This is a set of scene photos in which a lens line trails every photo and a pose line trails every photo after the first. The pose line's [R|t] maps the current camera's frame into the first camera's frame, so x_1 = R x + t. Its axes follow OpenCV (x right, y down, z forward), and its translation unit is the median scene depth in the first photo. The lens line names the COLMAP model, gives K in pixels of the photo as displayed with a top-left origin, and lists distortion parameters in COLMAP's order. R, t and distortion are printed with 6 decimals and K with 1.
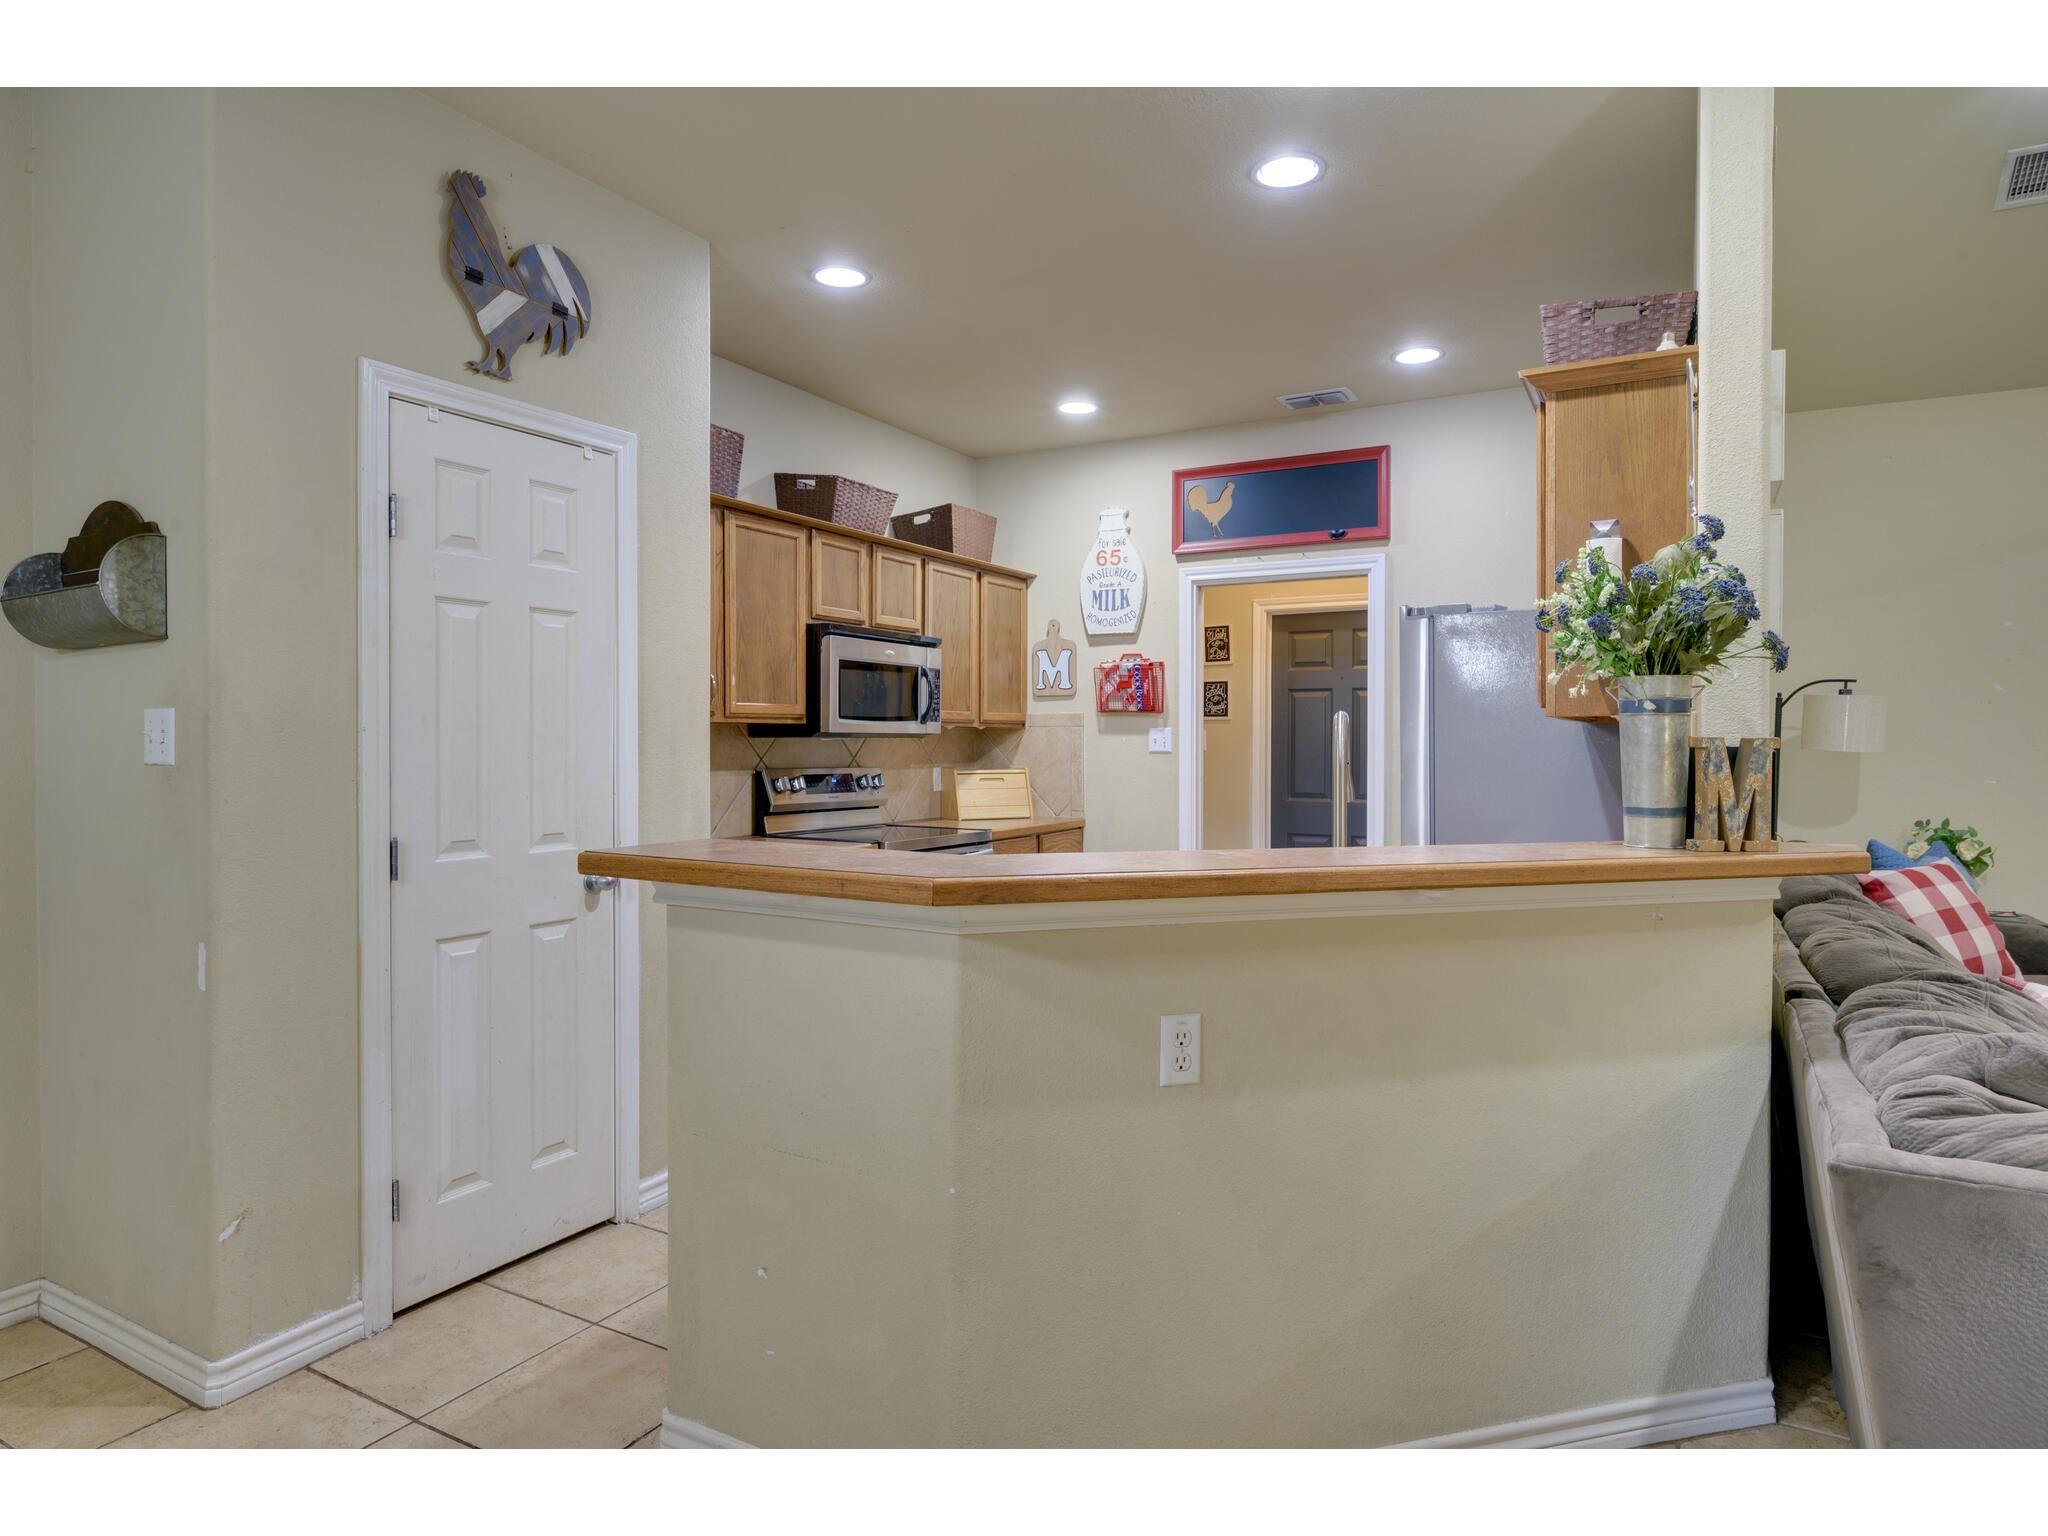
lens RADIAL K [[1172.9, 0, 1027.9], [0, 1172.9, 750.1], [0, 0, 1]] dist [-0.002671, -0.001411]
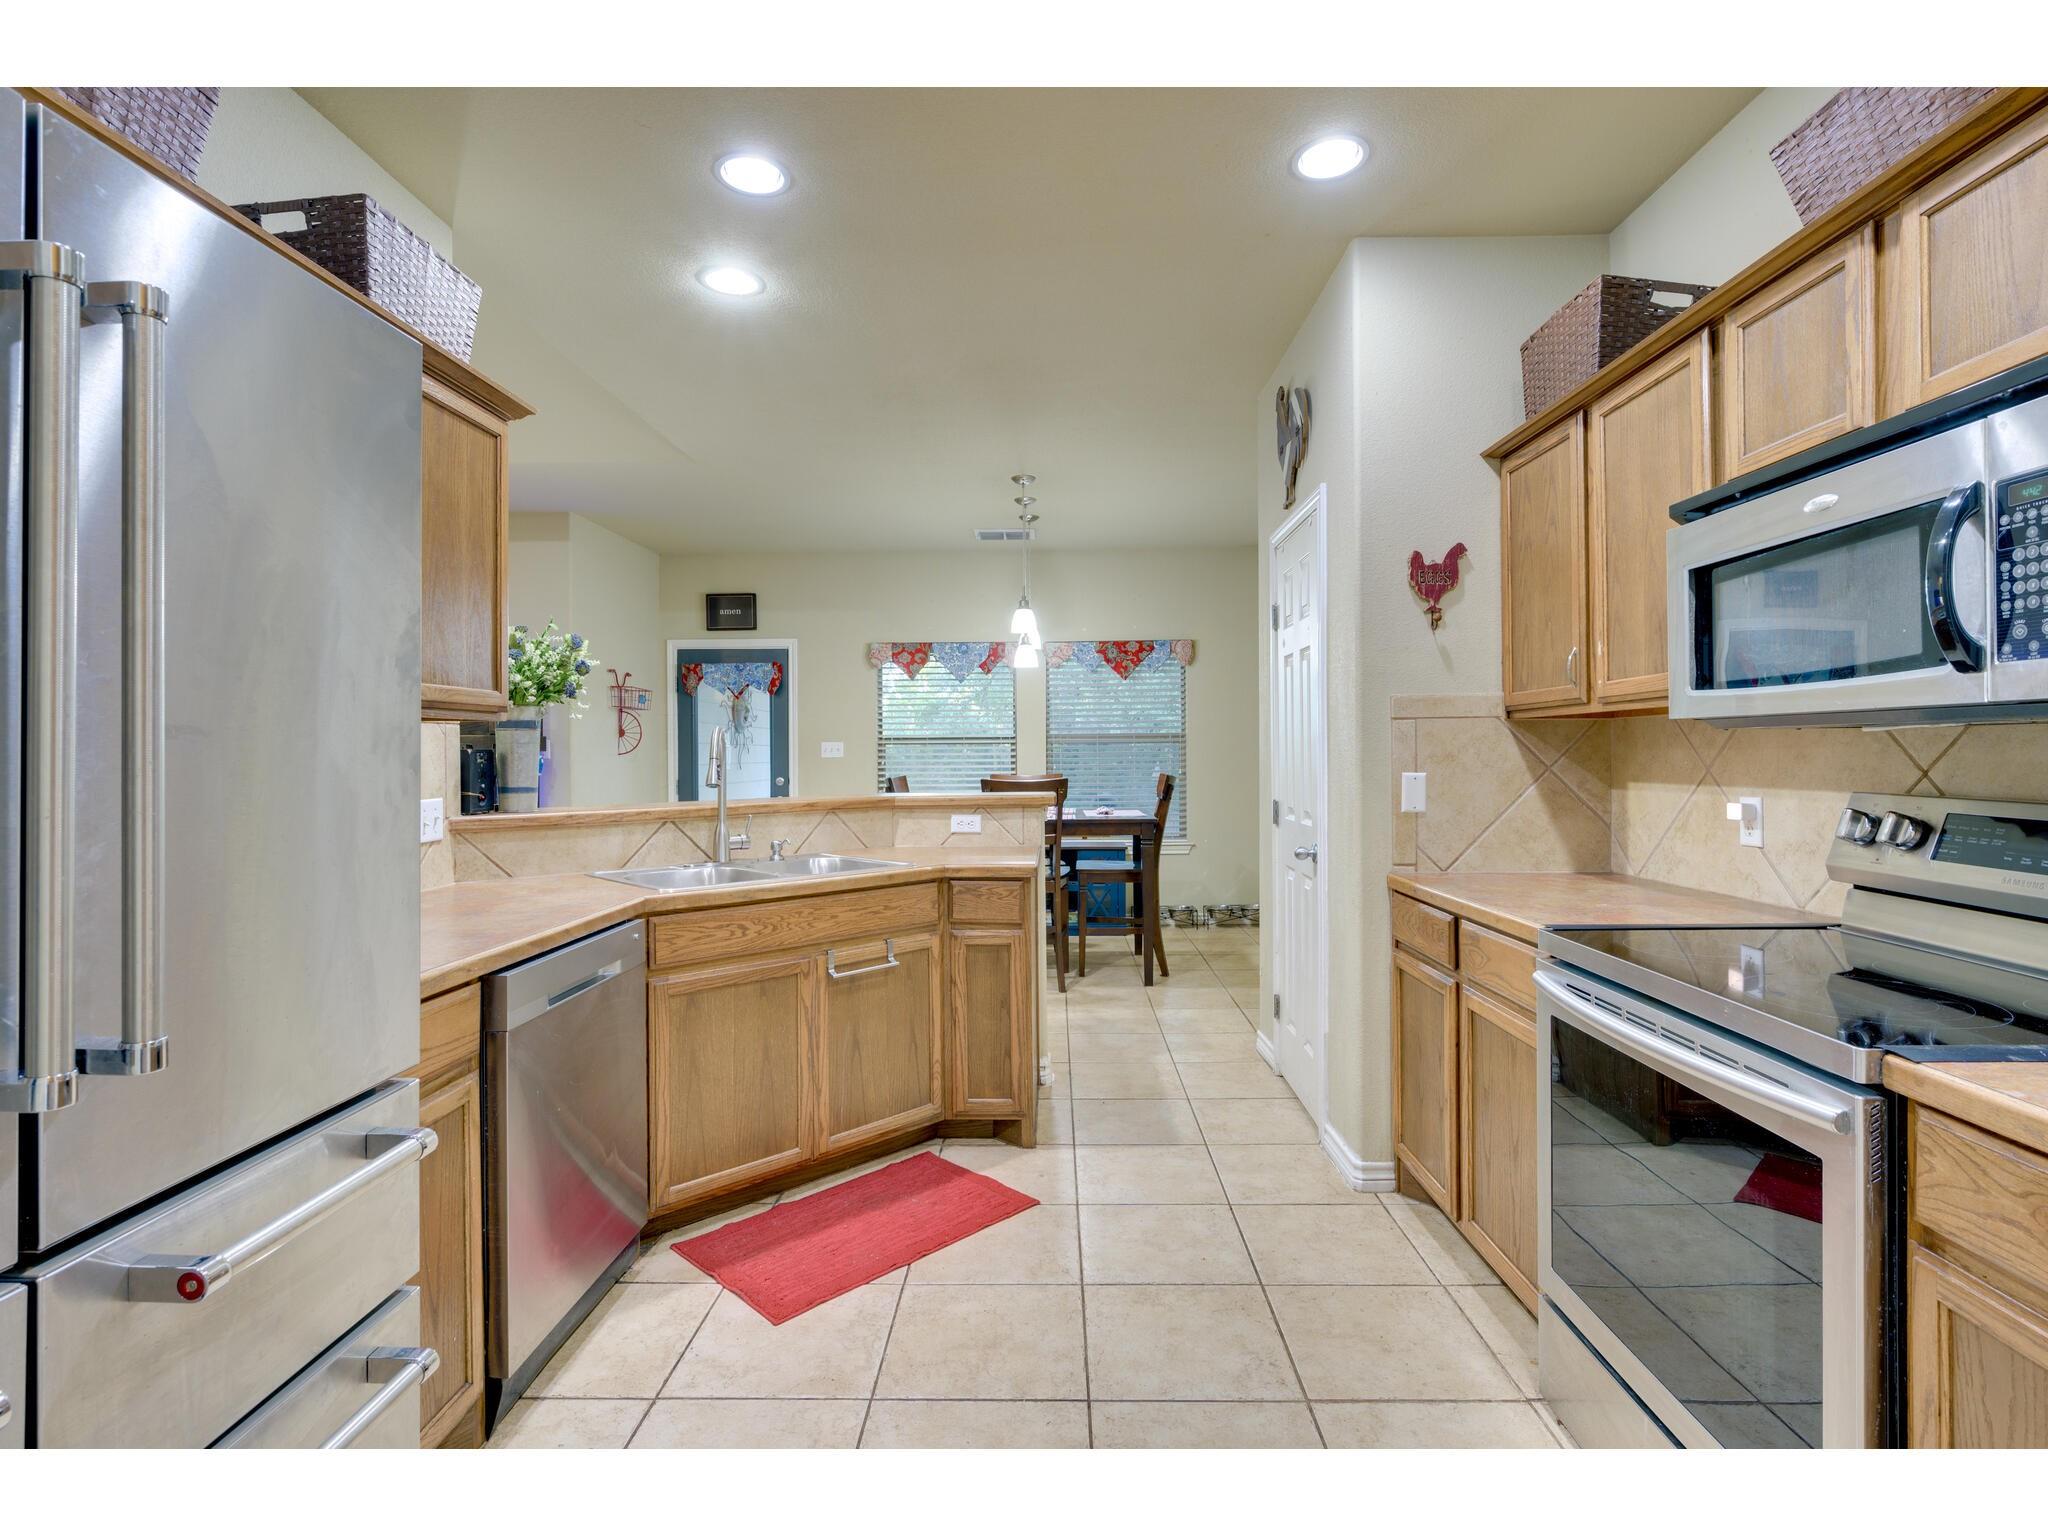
lens RADIAL K [[993.7, 0, 1033.1], [0, 993.7, 753.0], [0, 0, 1]] dist [-0.000891, 0.000207]
pose [[-0.883223, 0.004874, -0.468929, 0.245616], [0.001570, 0.999971, 0.007436, -0.003437], [0.468951, 0.005831, -0.883205, 1.089823]]
